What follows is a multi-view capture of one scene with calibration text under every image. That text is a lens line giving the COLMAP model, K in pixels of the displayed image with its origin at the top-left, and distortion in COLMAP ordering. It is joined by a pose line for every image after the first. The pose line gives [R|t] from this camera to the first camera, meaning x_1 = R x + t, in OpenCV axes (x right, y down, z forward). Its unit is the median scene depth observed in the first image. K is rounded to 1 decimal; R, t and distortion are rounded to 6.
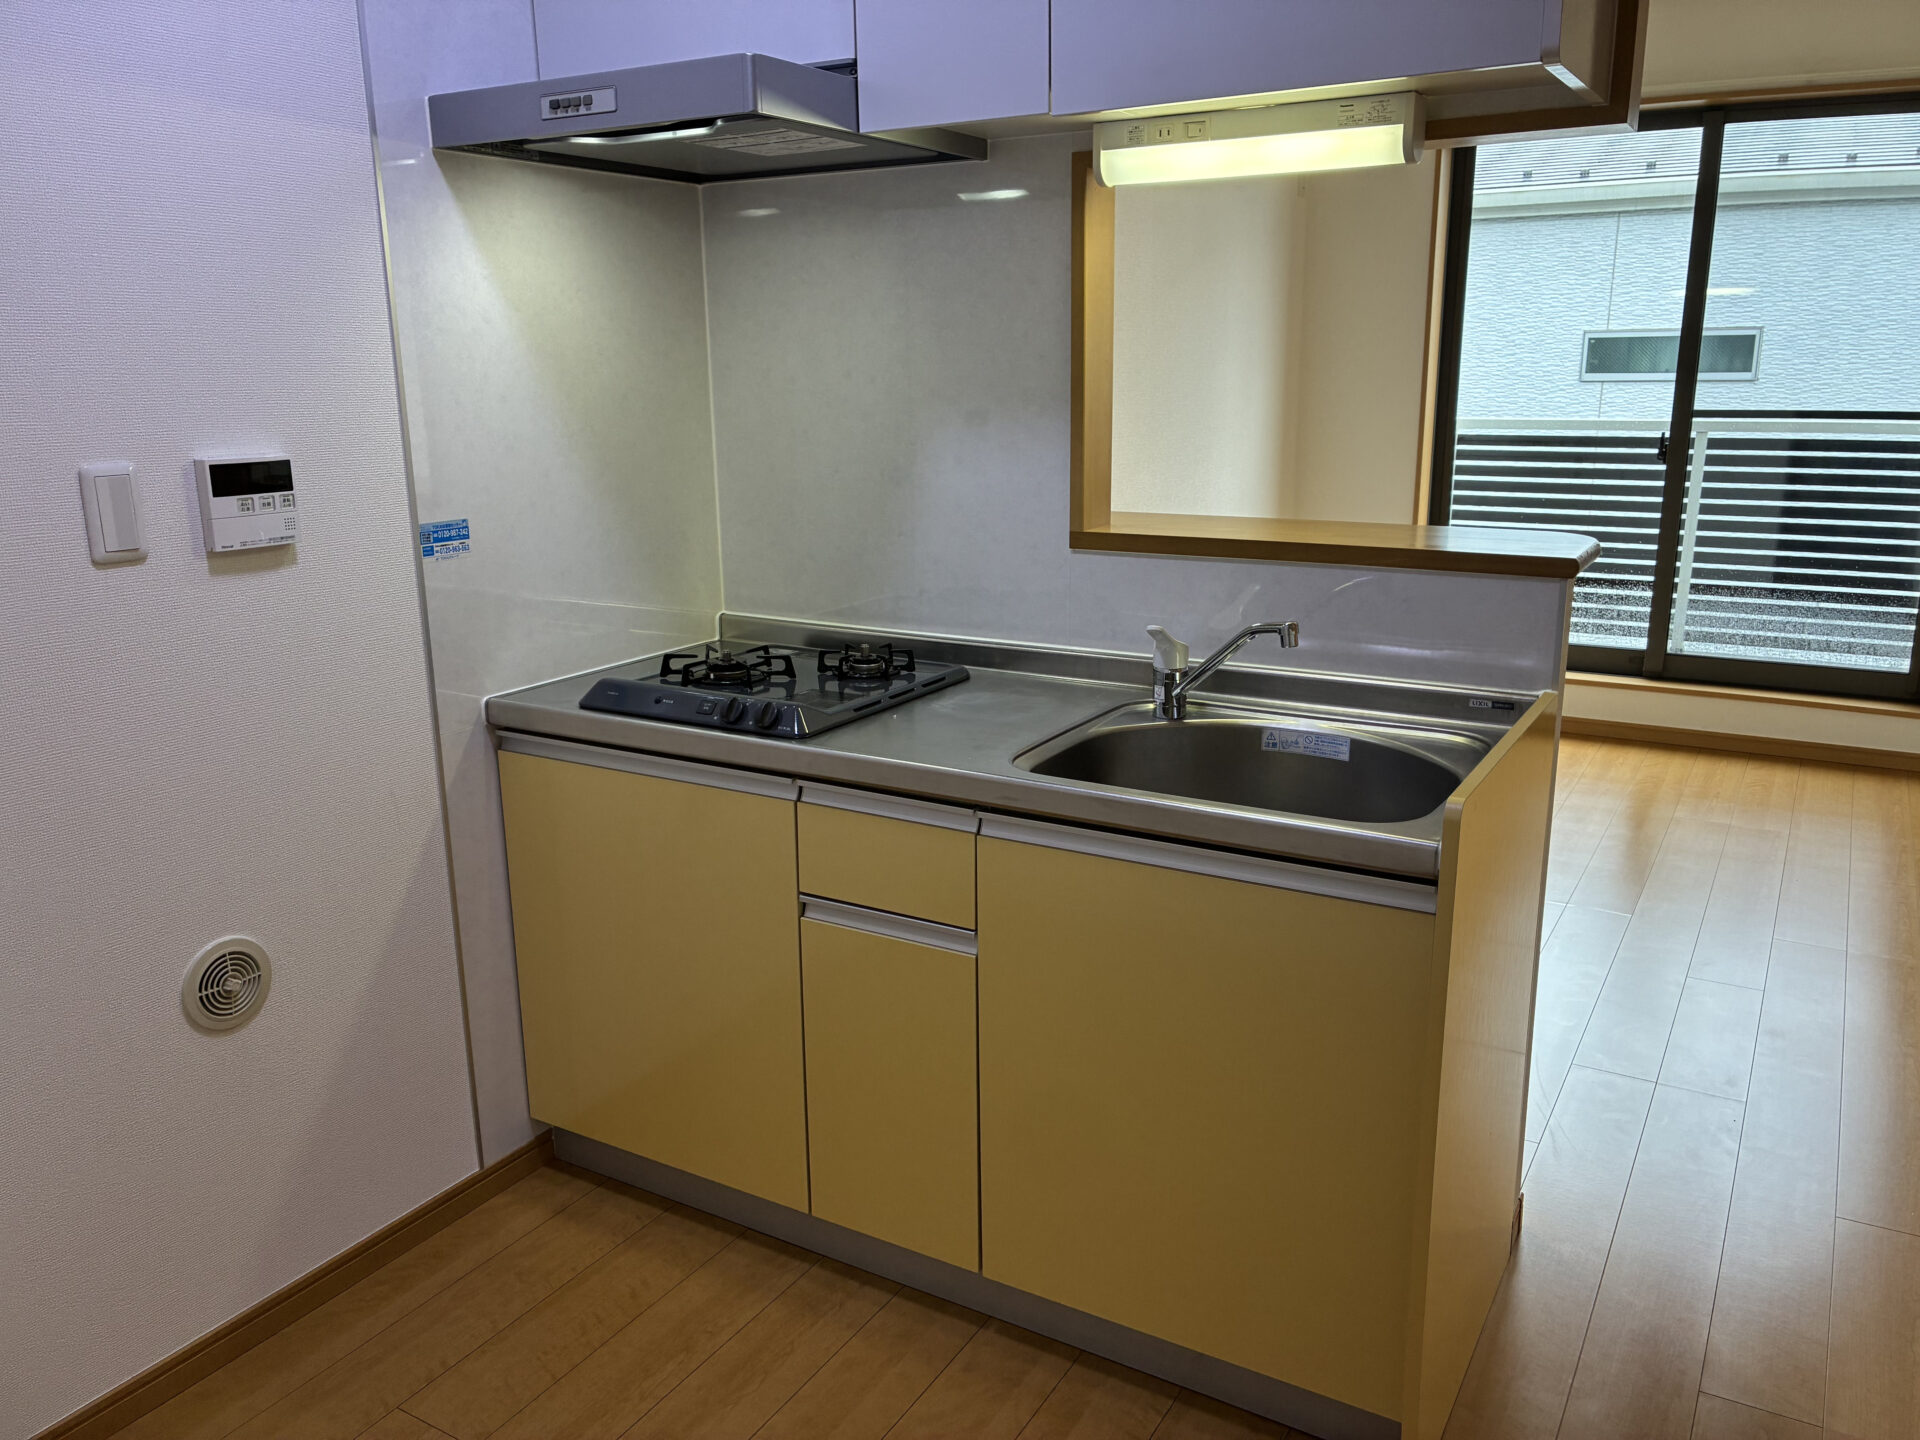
lens RADIAL K [[1485.0, 0, 944.1], [0, 1485.0, 707.6], [0, 0, 1]] dist [0.019671, -0.008823]
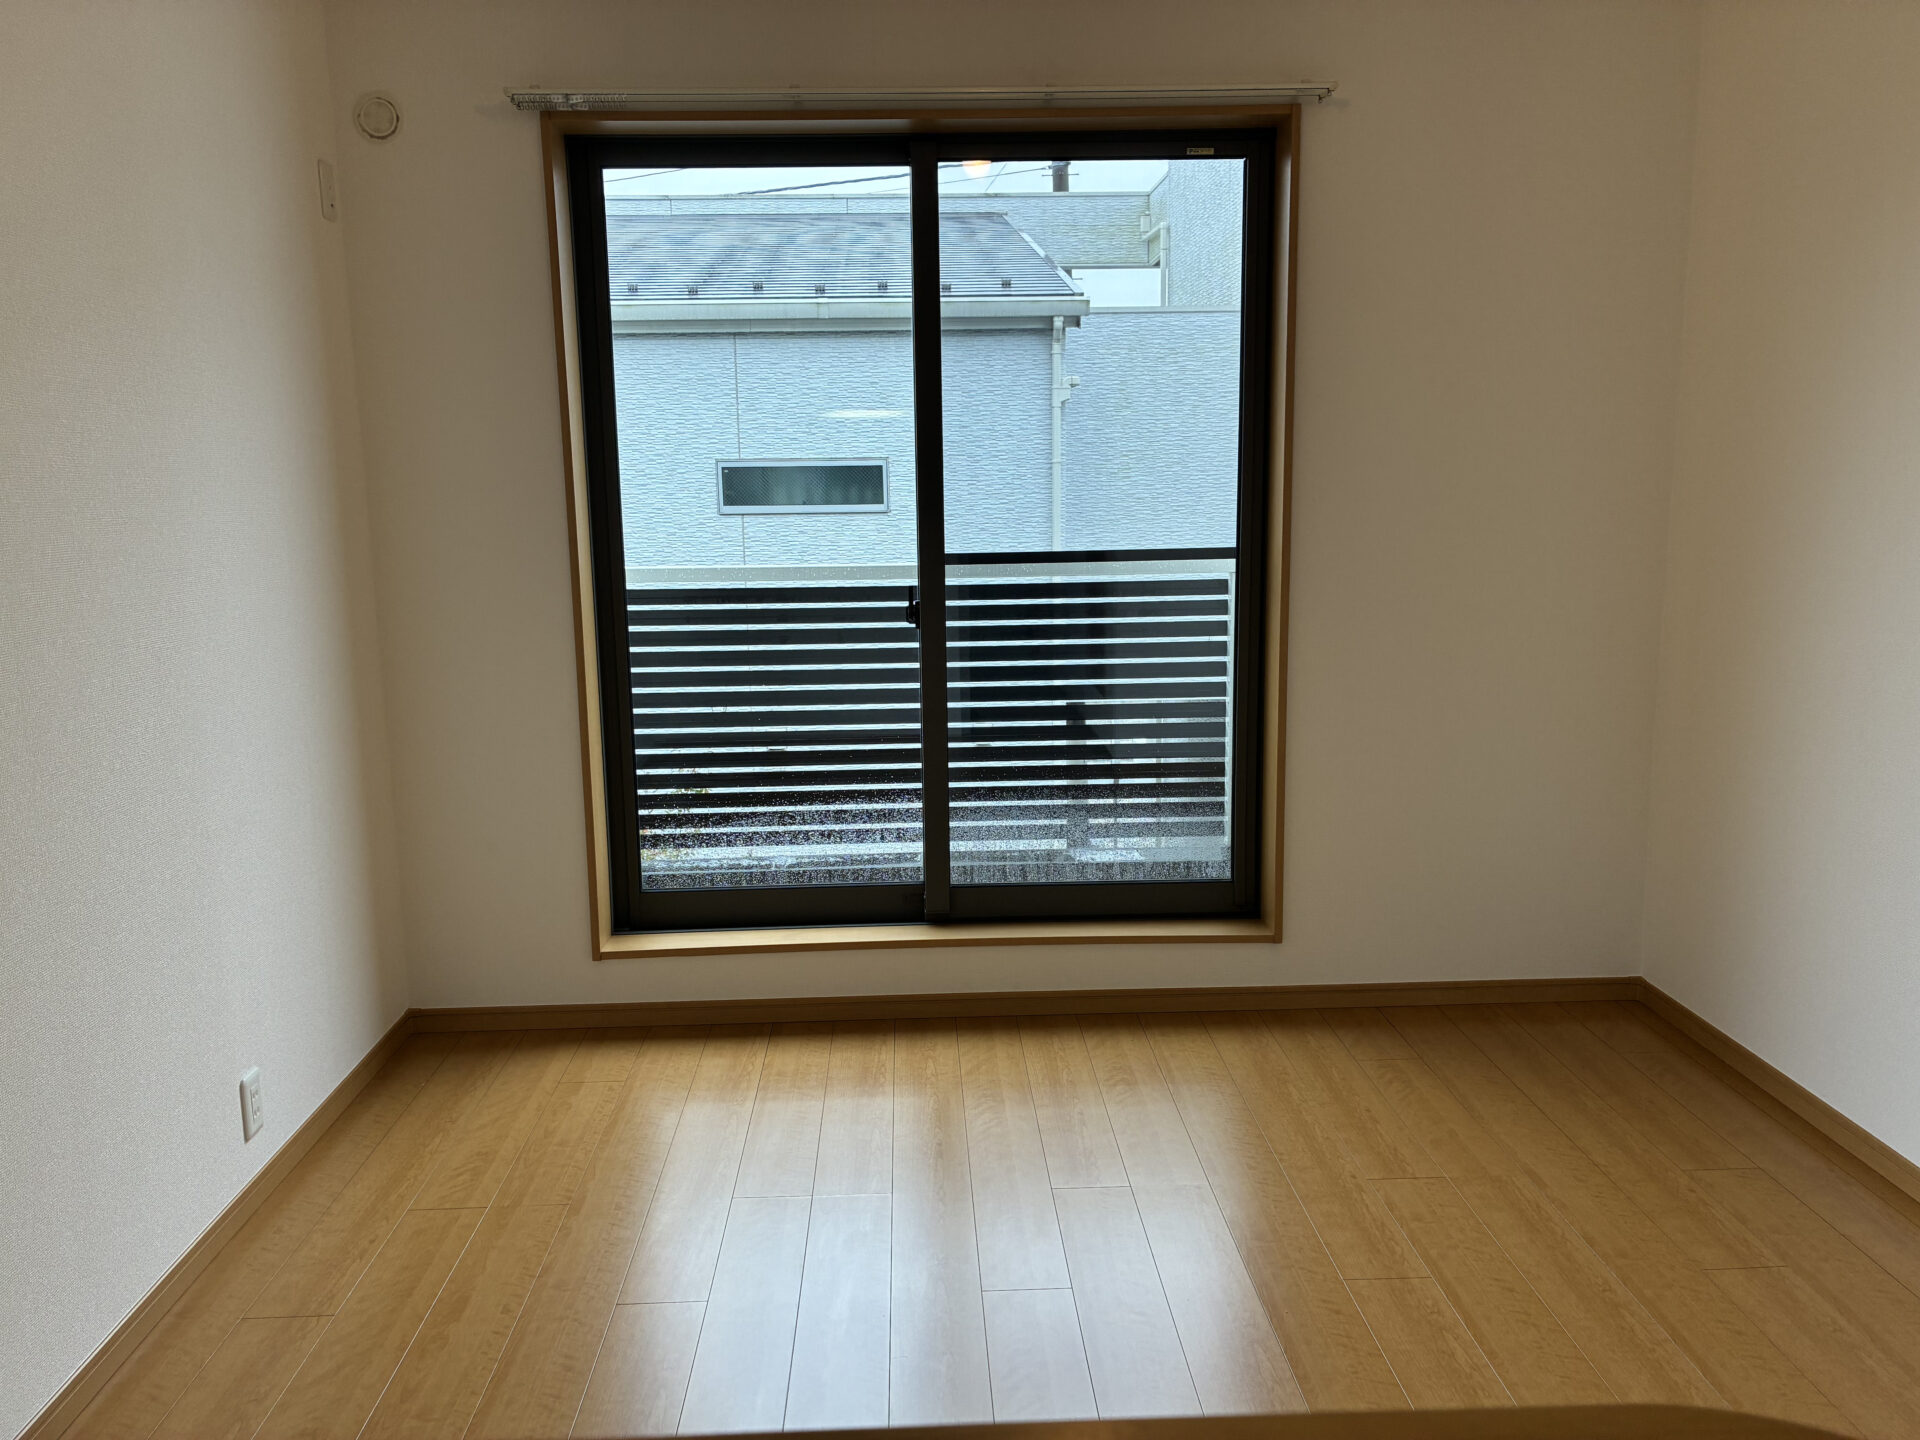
lens RADIAL K [[1485.0, 0, 944.3], [0, 1485.0, 726.5], [0, 0, 1]] dist [0.019671, -0.008823]
pose [[0.840834, -0.088643, 0.533986, 0.107253], [0.129247, 0.990844, -0.039036, -0.083460], [-0.525636, 0.101839, 0.844592, 0.387612]]
